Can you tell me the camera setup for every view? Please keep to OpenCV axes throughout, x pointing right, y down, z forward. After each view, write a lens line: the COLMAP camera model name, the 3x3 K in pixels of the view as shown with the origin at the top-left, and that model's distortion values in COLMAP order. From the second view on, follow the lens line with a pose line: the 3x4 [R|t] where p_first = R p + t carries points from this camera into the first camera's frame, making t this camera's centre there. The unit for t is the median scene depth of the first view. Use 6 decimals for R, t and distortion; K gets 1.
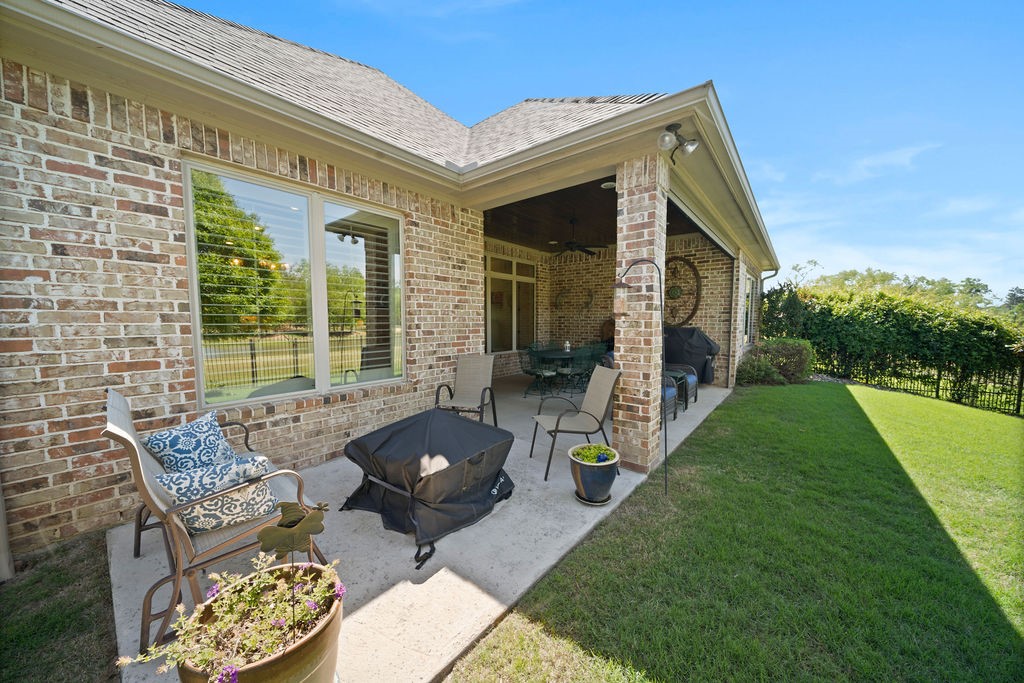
lens RADIAL K [[357.9, 0, 512.1], [0, 357.9, 344.4], [0, 0, 1]] dist [0.001369, 0.000027]
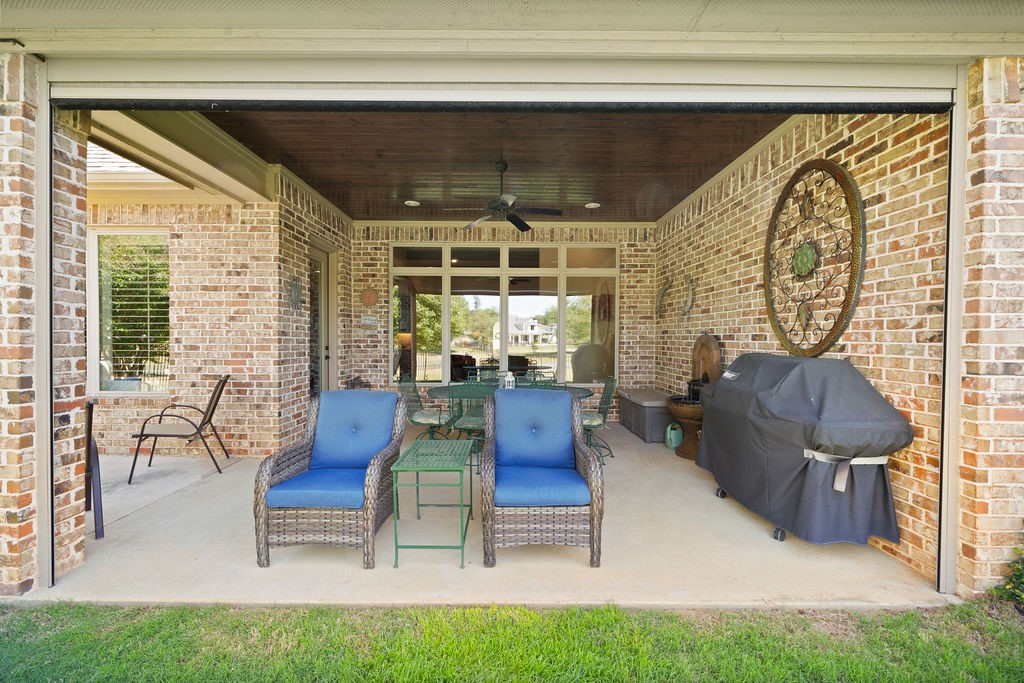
lens RADIAL K [[412.3, 0, 511.4], [0, 412.3, 341.1], [0, 0, 1]] dist [-0.003586, -0.000193]
pose [[0.629890, 0.008639, -0.776637, 0.622310], [-0.057272, 0.997733, -0.035352, -0.032904], [0.774570, 0.066747, 0.628956, 0.537972]]
